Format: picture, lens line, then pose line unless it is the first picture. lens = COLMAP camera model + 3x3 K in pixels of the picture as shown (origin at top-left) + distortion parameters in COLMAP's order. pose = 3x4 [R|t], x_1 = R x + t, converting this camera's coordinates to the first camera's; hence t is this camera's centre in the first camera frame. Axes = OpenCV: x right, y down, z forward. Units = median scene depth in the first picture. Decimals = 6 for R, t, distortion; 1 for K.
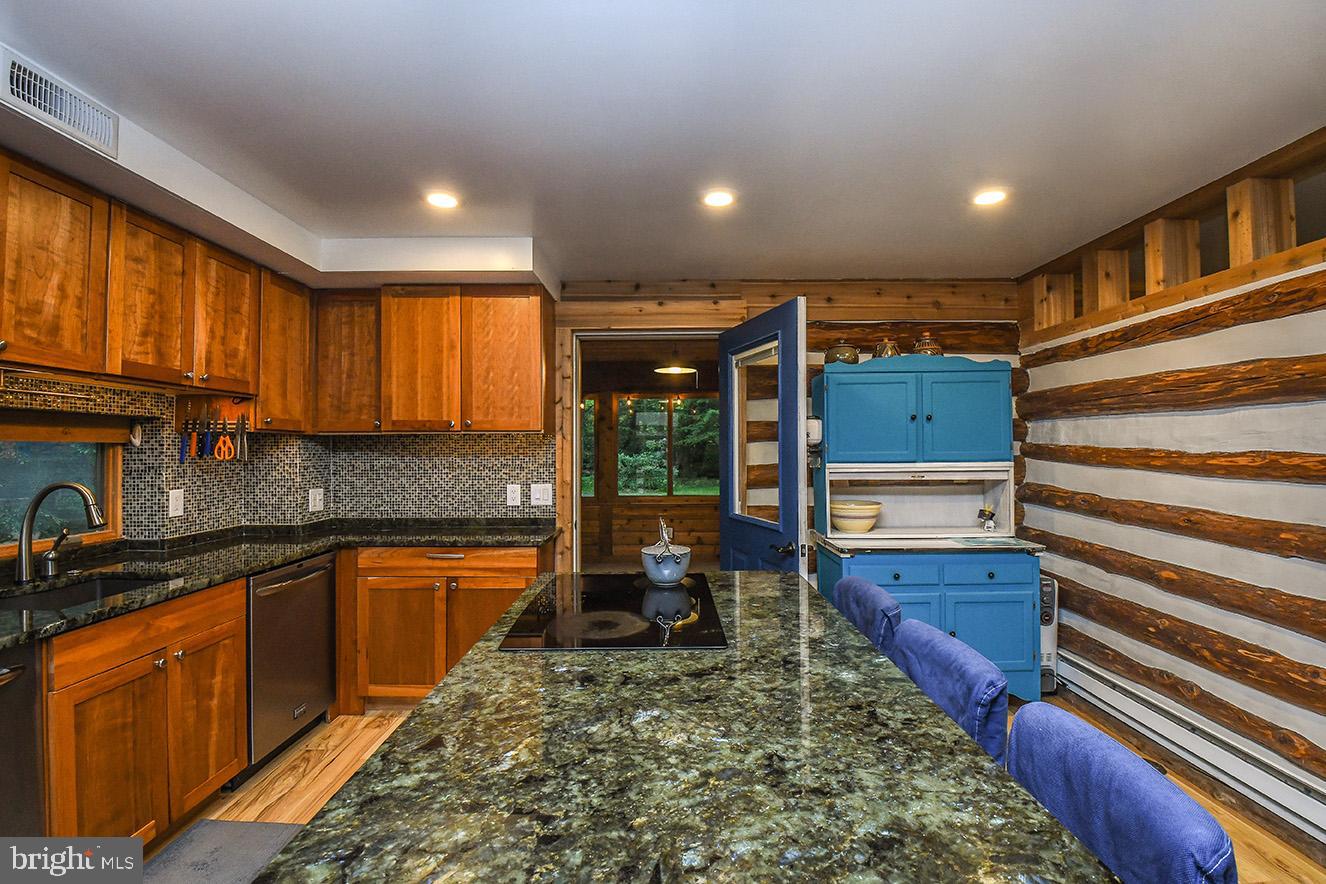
lens RADIAL K [[582.5, 0, 665.6], [0, 582.5, 442.5], [0, 0, 1]] dist [-0.011126, -0.002773]
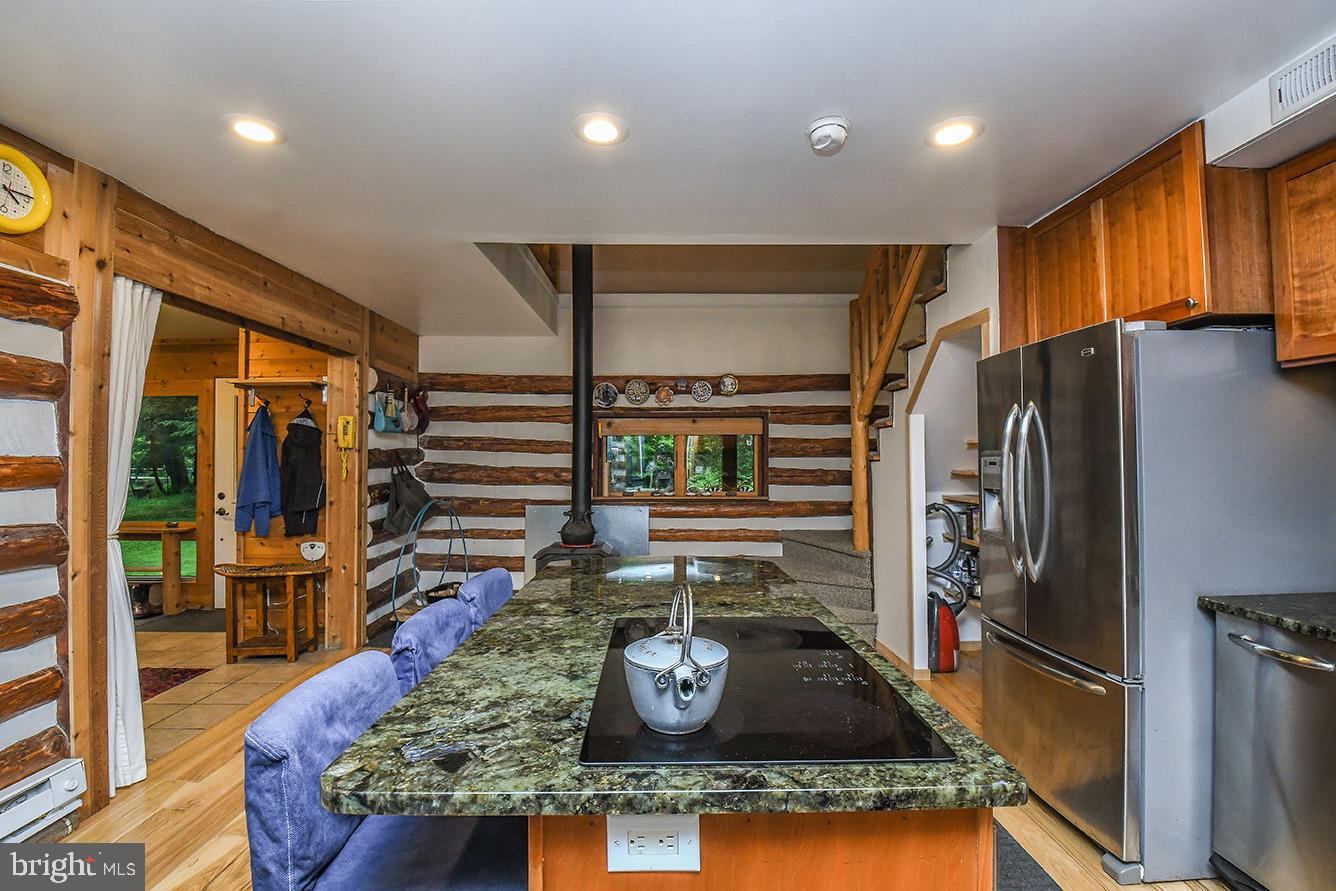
lens RADIAL K [[586.9, 0, 672.9], [0, 586.9, 444.5], [0, 0, 1]] dist [-0.011126, -0.002773]
pose [[-0.999715, 0.004529, -0.023420, 0.010814], [0.005332, 0.999396, -0.034352, 0.024374], [0.023250, -0.034467, -0.999135, 1.107640]]
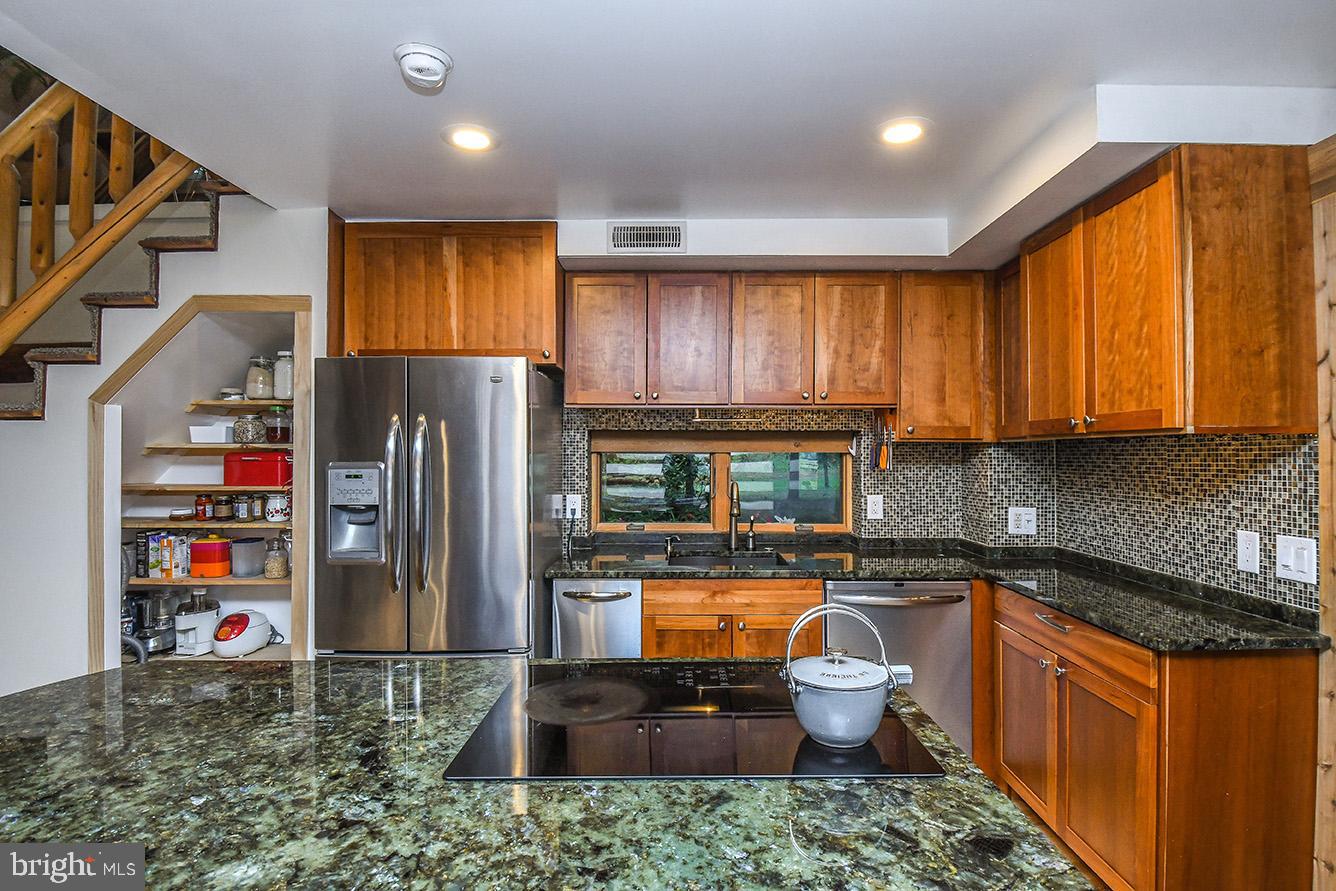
lens RADIAL K [[658.7, 0, 672.8], [0, 658.7, 445.7], [0, 0, 1]] dist [-0.008175, -0.007725]
pose [[-0.014743, -0.008452, -0.999856, 0.430082], [0.011863, 0.999892, -0.008627, -0.006623], [0.999821, -0.011988, -0.014641, 0.649348]]
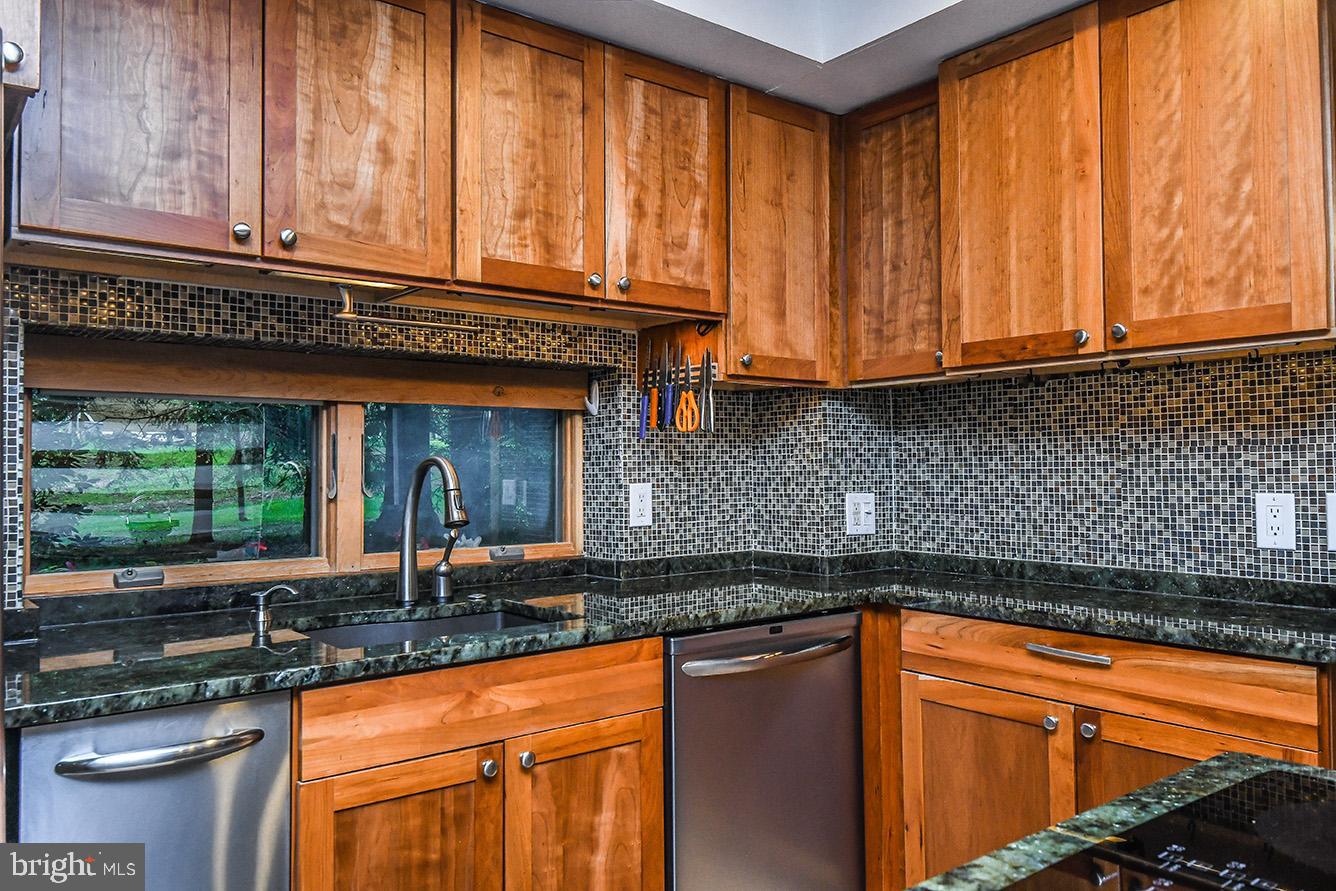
lens RADIAL K [[1000.2, 0, 679.3], [0, 1000.2, 443.0], [0, 0, 1]] dist [0.046709, -0.011645]
pose [[0.622122, -0.022115, -0.782608, 0.019640], [0.017170, 0.999746, -0.014603, 0.056462], [0.782732, -0.004353, 0.622343, 0.373992]]
